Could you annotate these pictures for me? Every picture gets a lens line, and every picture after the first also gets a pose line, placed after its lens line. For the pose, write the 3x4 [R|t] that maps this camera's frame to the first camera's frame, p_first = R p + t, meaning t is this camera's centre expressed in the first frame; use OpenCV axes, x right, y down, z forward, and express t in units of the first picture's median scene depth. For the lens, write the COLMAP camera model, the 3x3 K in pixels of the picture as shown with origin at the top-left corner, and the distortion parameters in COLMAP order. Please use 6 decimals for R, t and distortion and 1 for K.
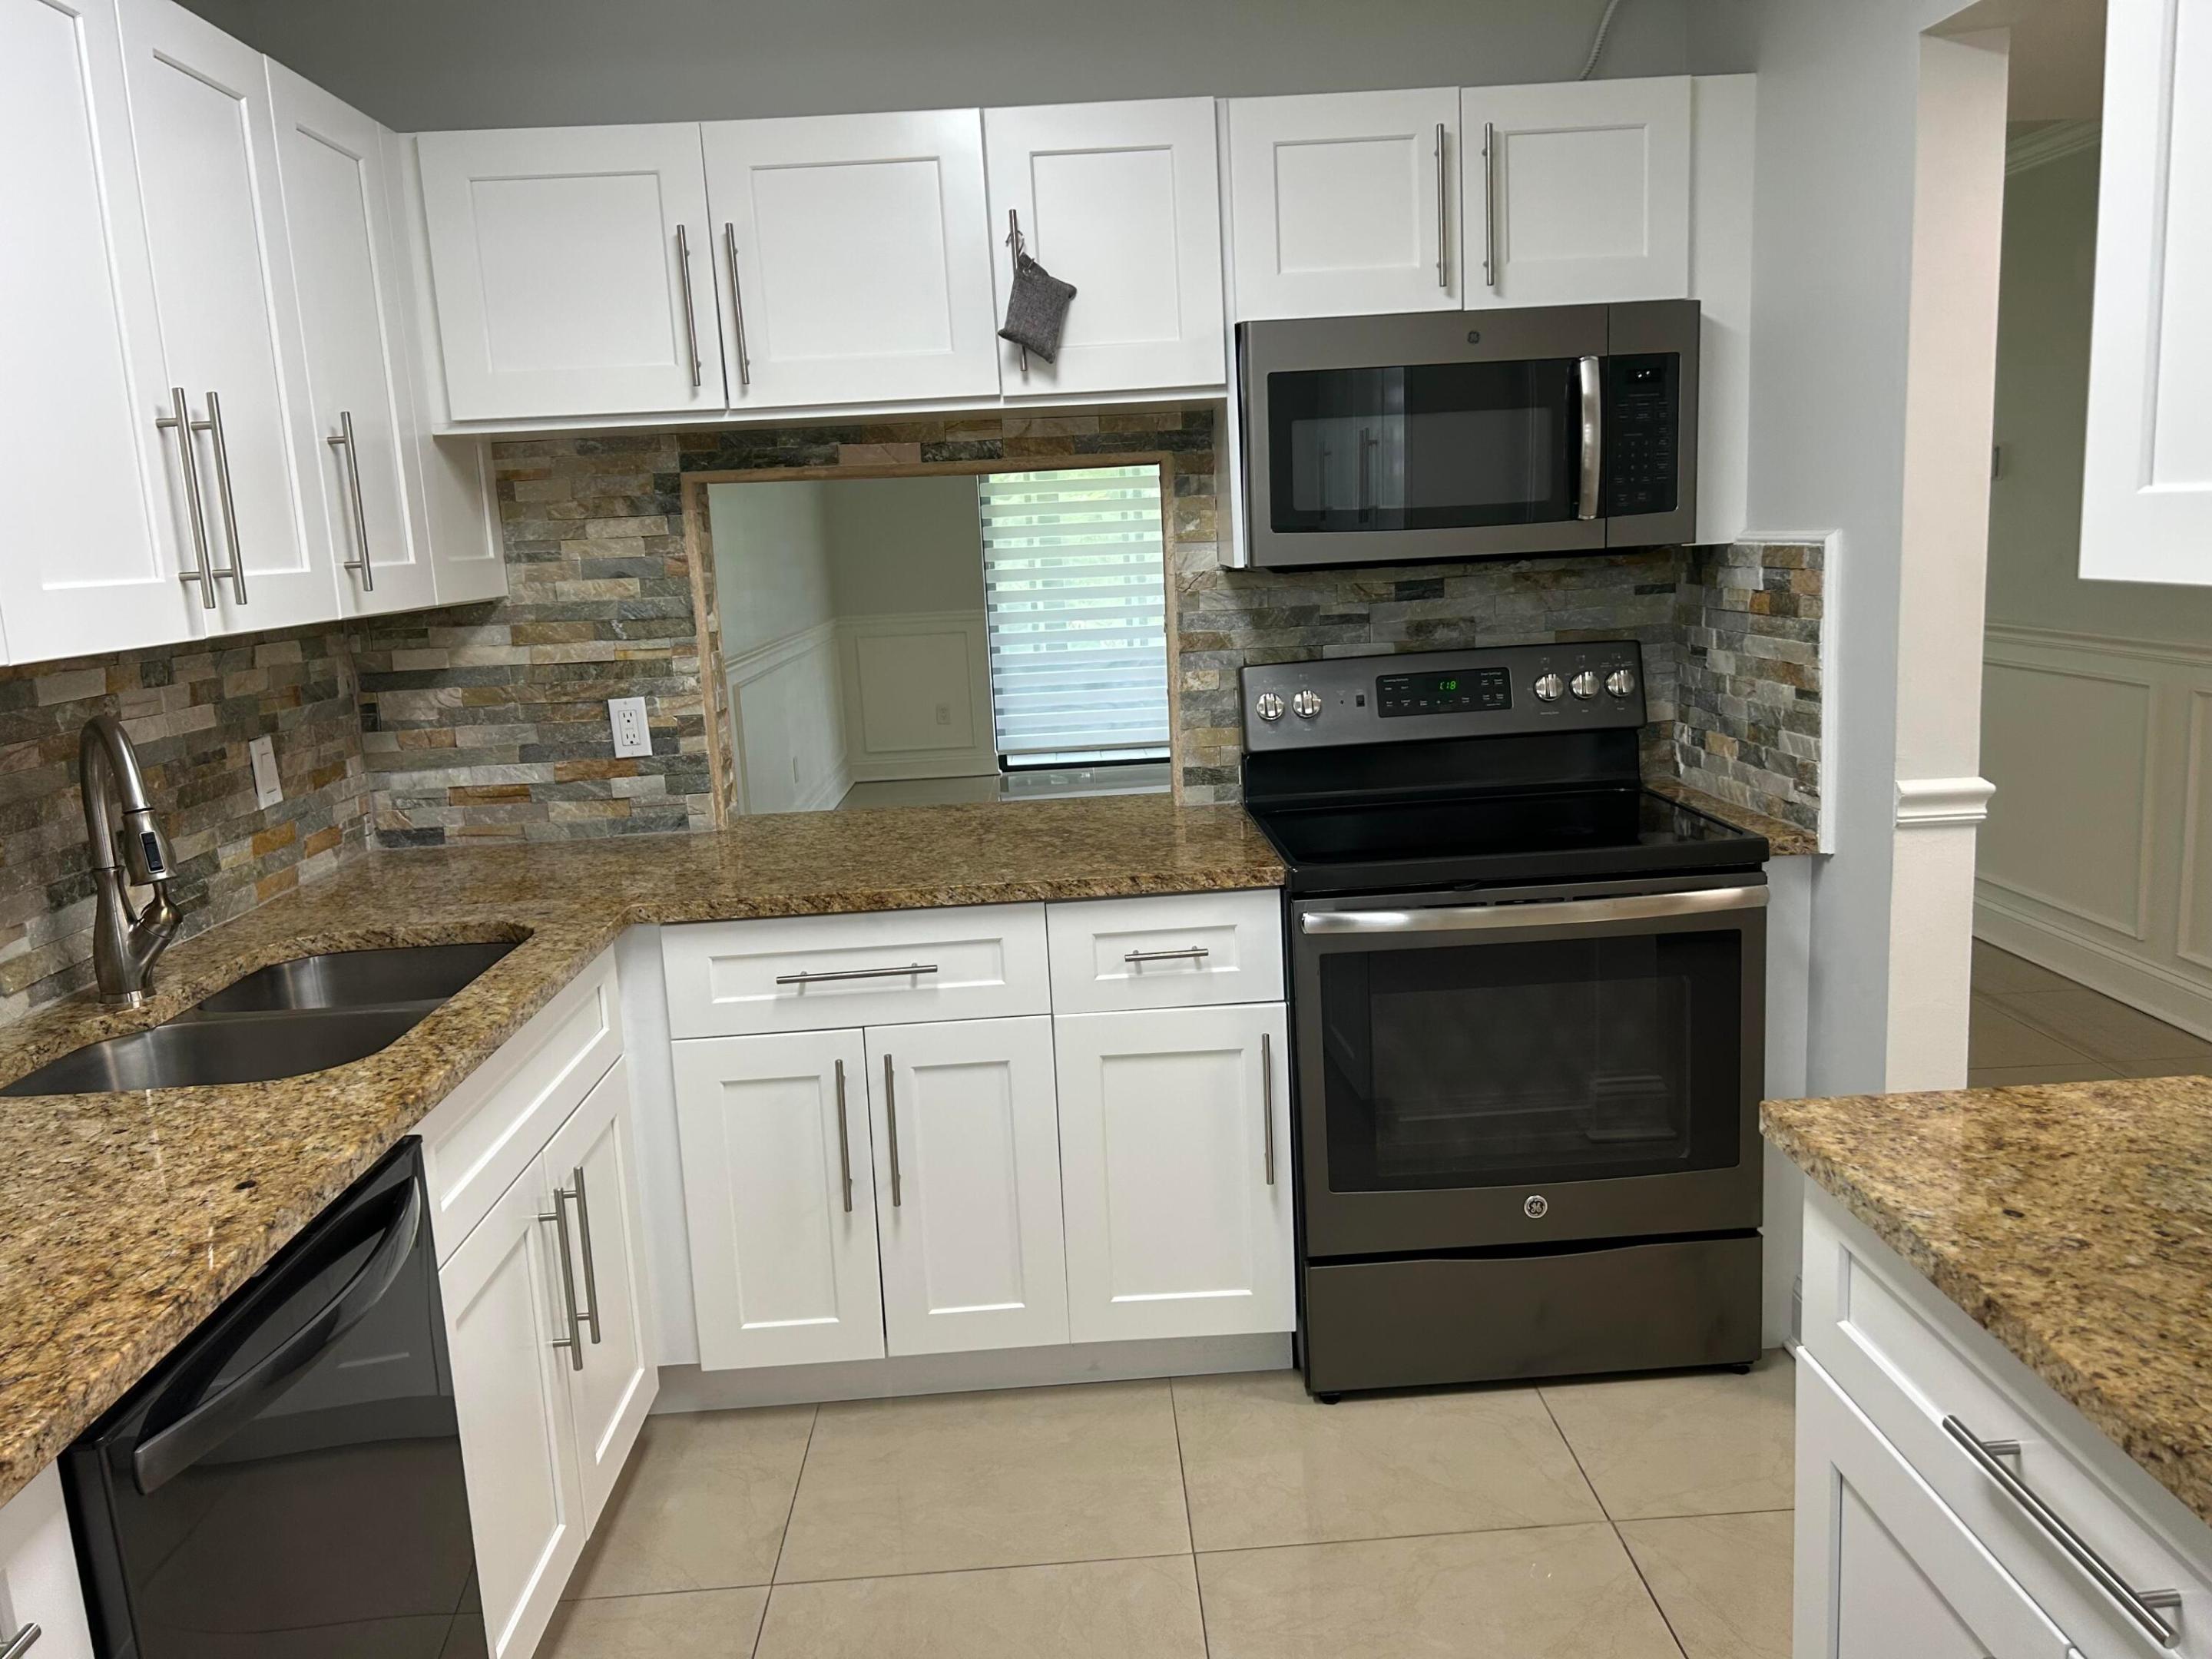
lens RADIAL K [[1658.3, 0, 1124.1], [0, 1658.3, 834.7], [0, 0, 1]] dist [0.064987, -0.076734]
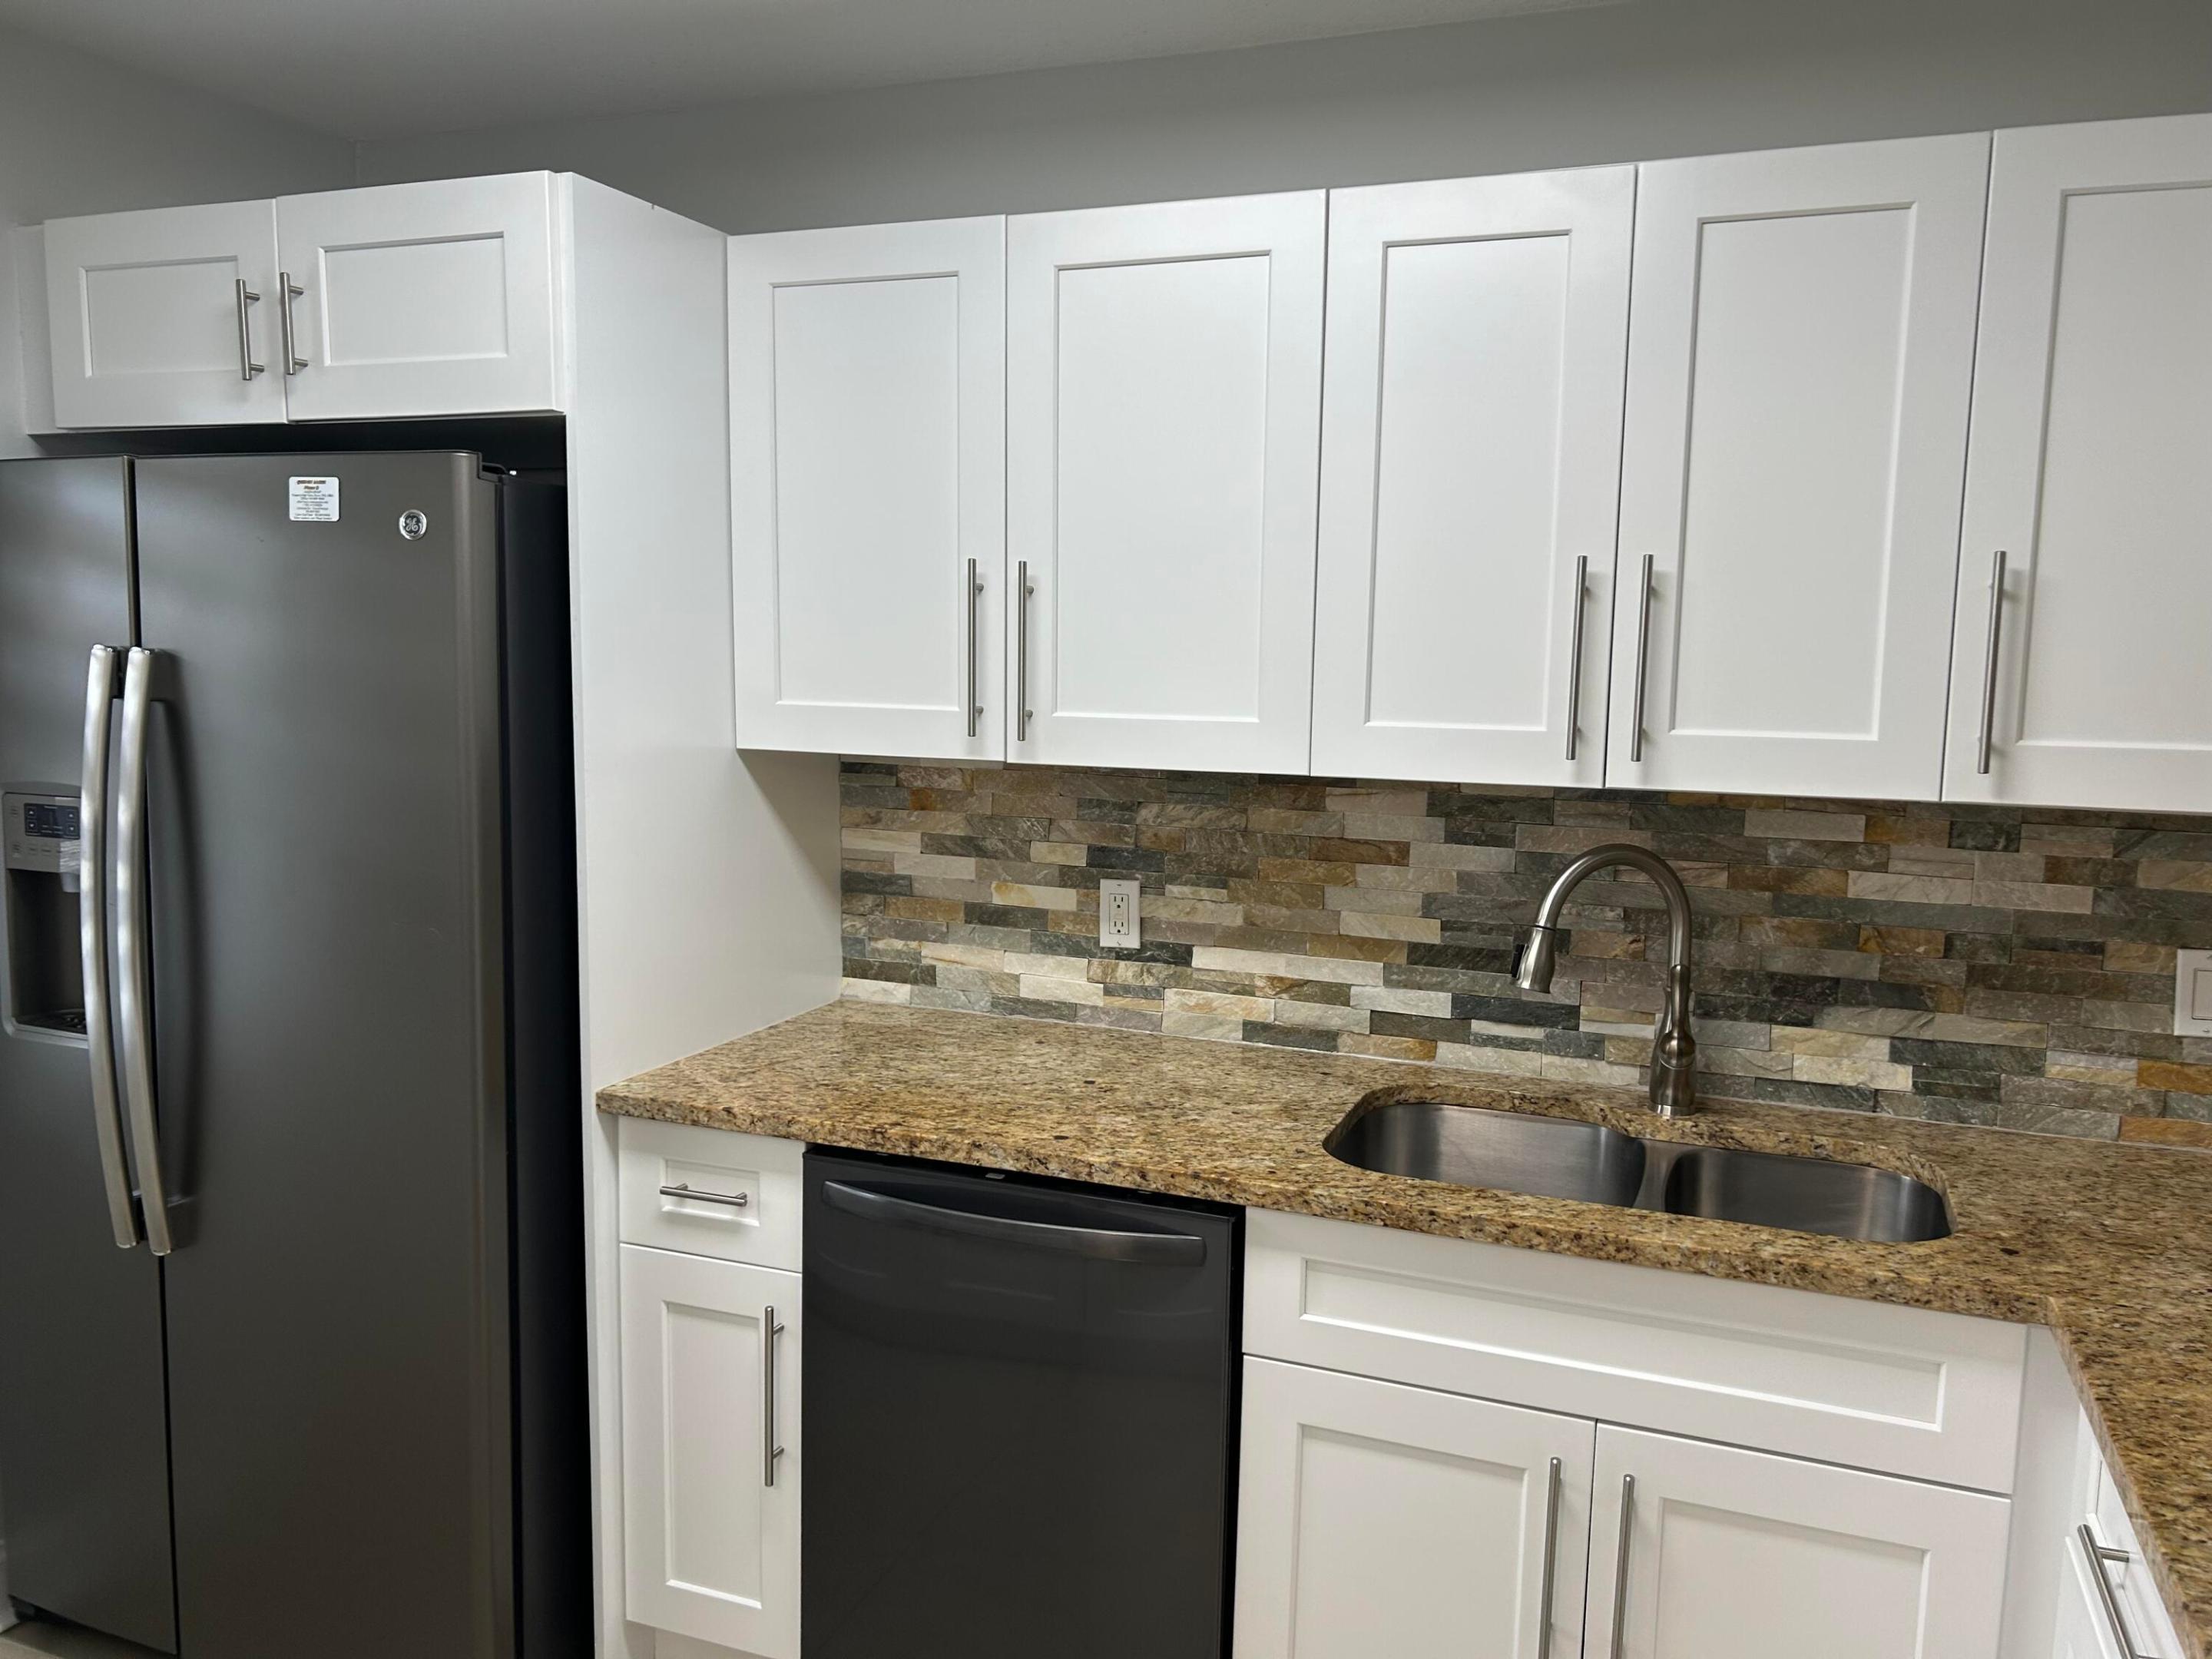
lens RADIAL K [[1658.3, 0, 1119.3], [0, 1658.3, 836.4], [0, 0, 1]] dist [0.064987, -0.076734]
pose [[-0.400764, 0.152698, -0.903367, 0.339425], [-0.165300, 0.957781, 0.235228, -0.184051], [0.901146, 0.243597, -0.358603, 0.719025]]
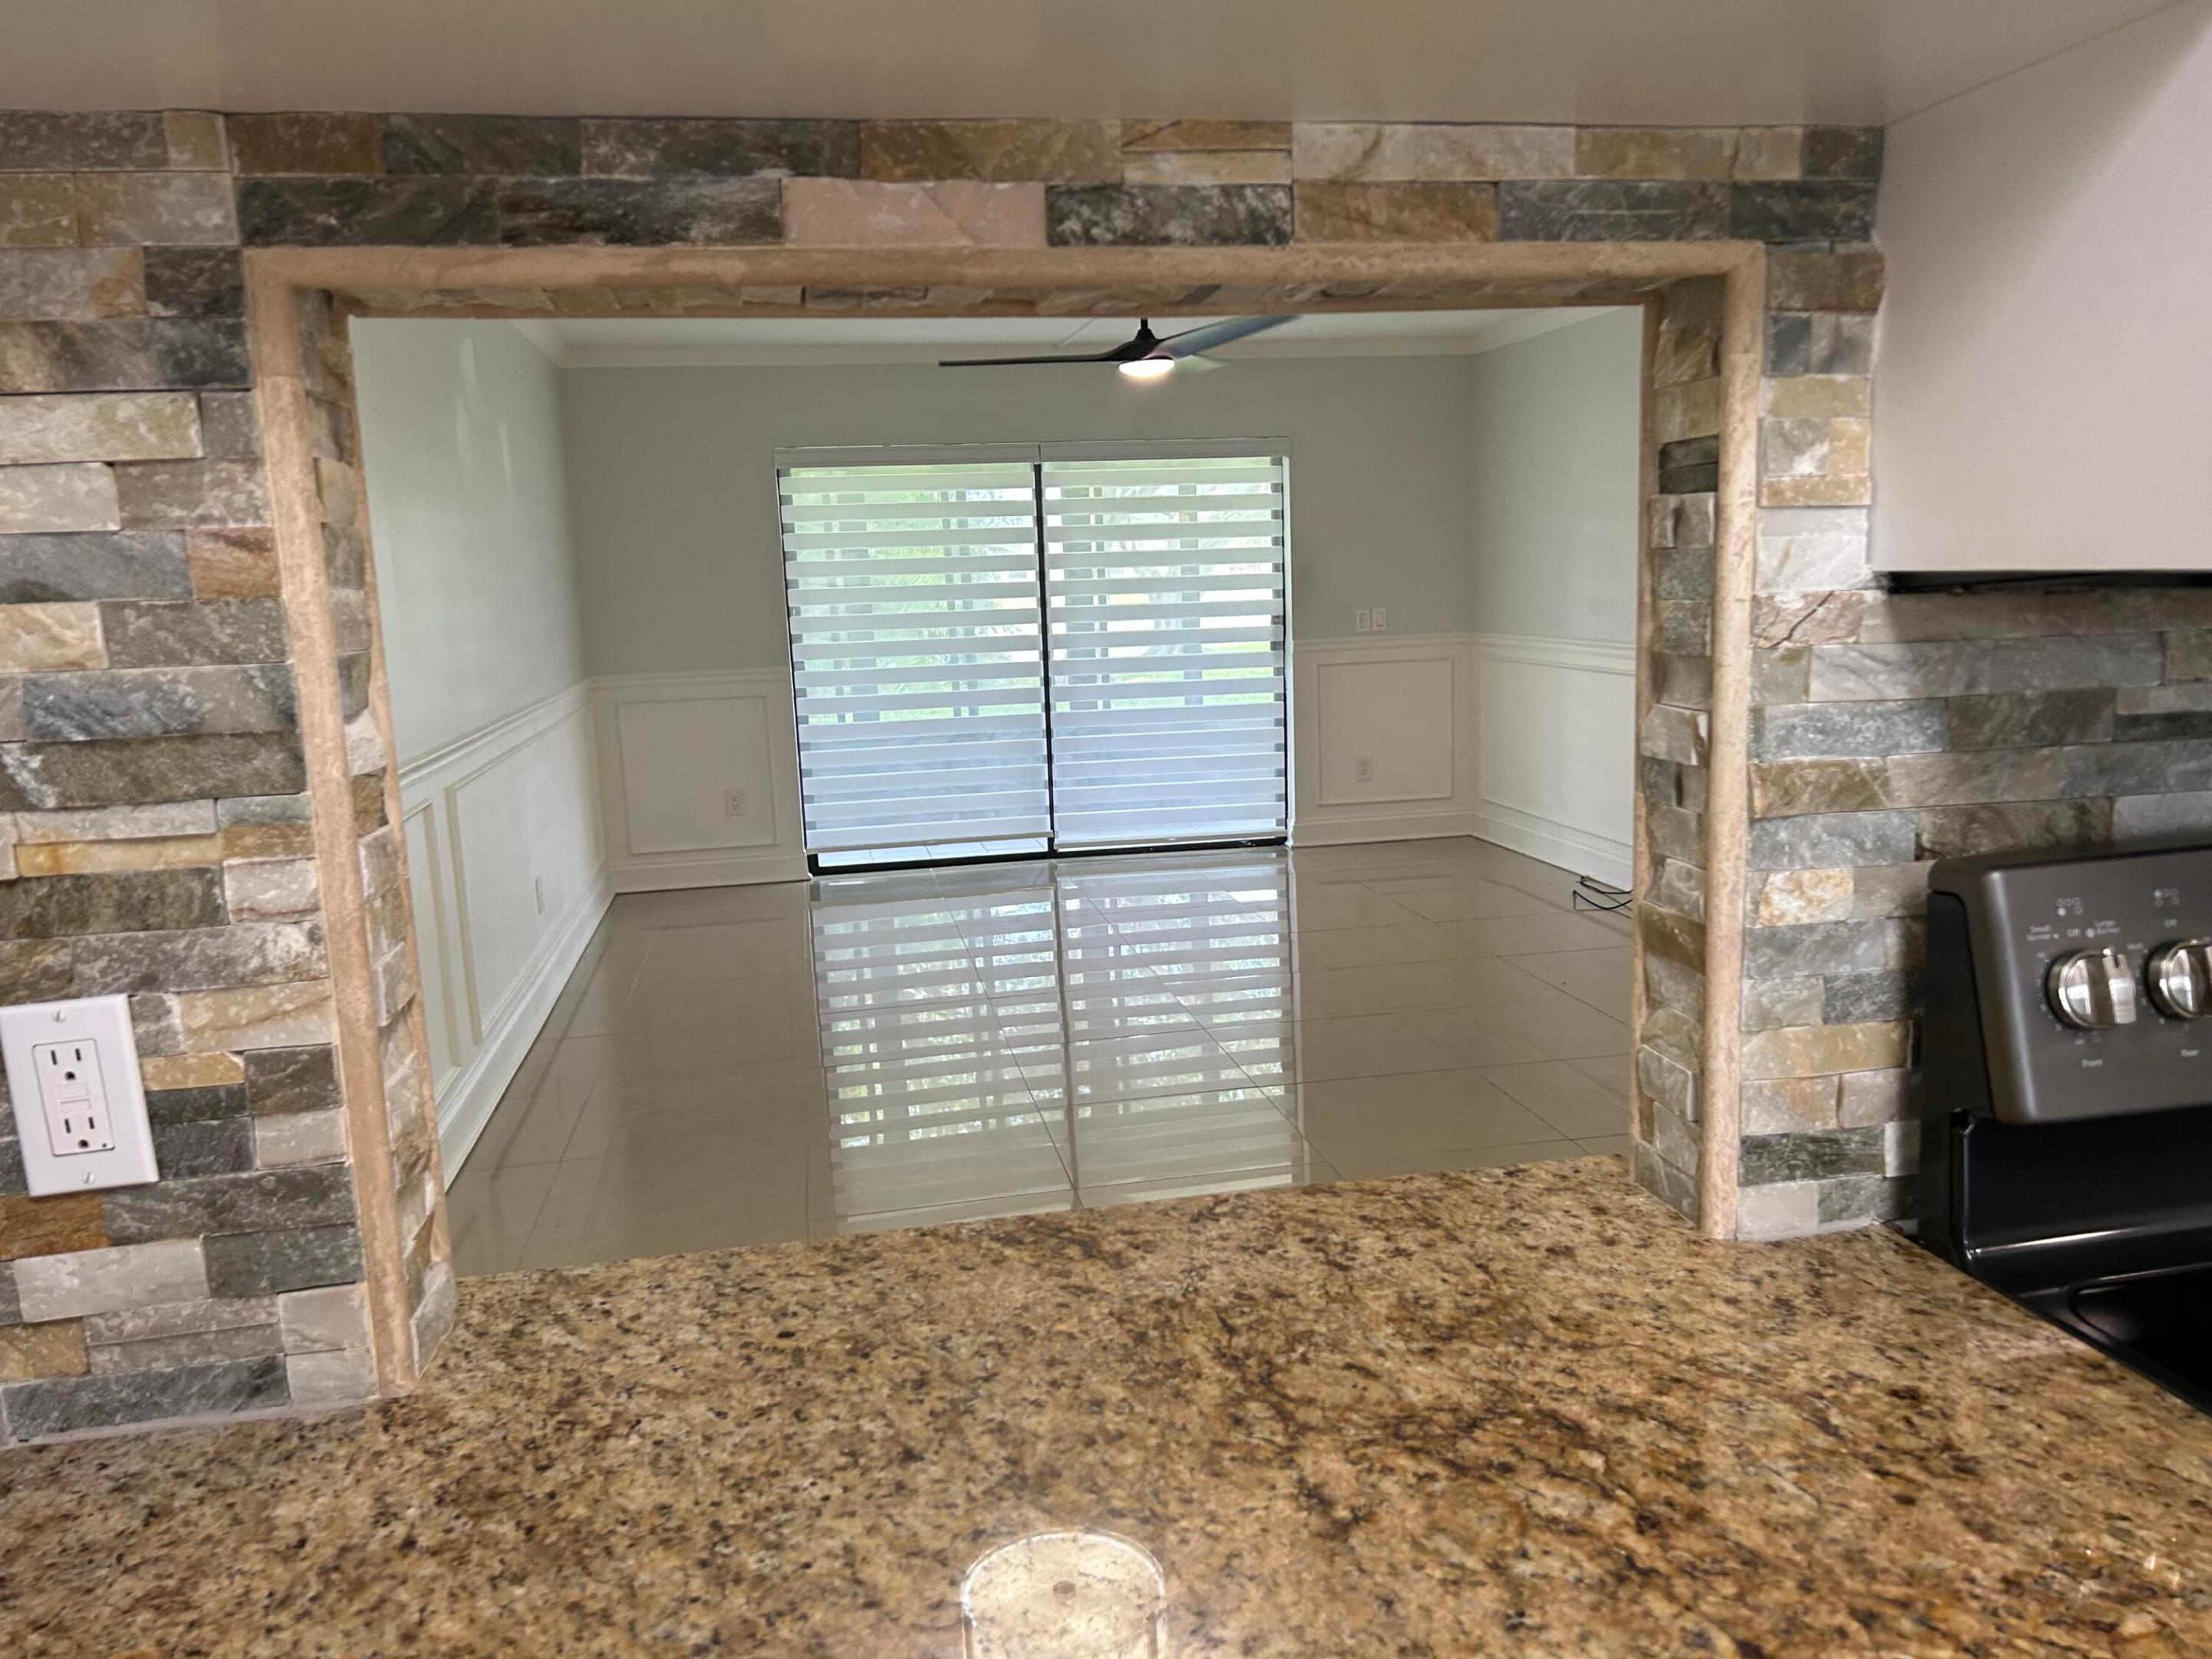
lens RADIAL K [[1658.3, 0, 1104.9], [0, 1658.3, 838.0], [0, 0, 1]] dist [0.064987, -0.076734]
pose [[0.989794, -0.013182, 0.141893, -0.157598], [0.017482, 0.999424, -0.029095, -0.100715], [-0.141428, 0.031279, 0.989454, 0.684455]]
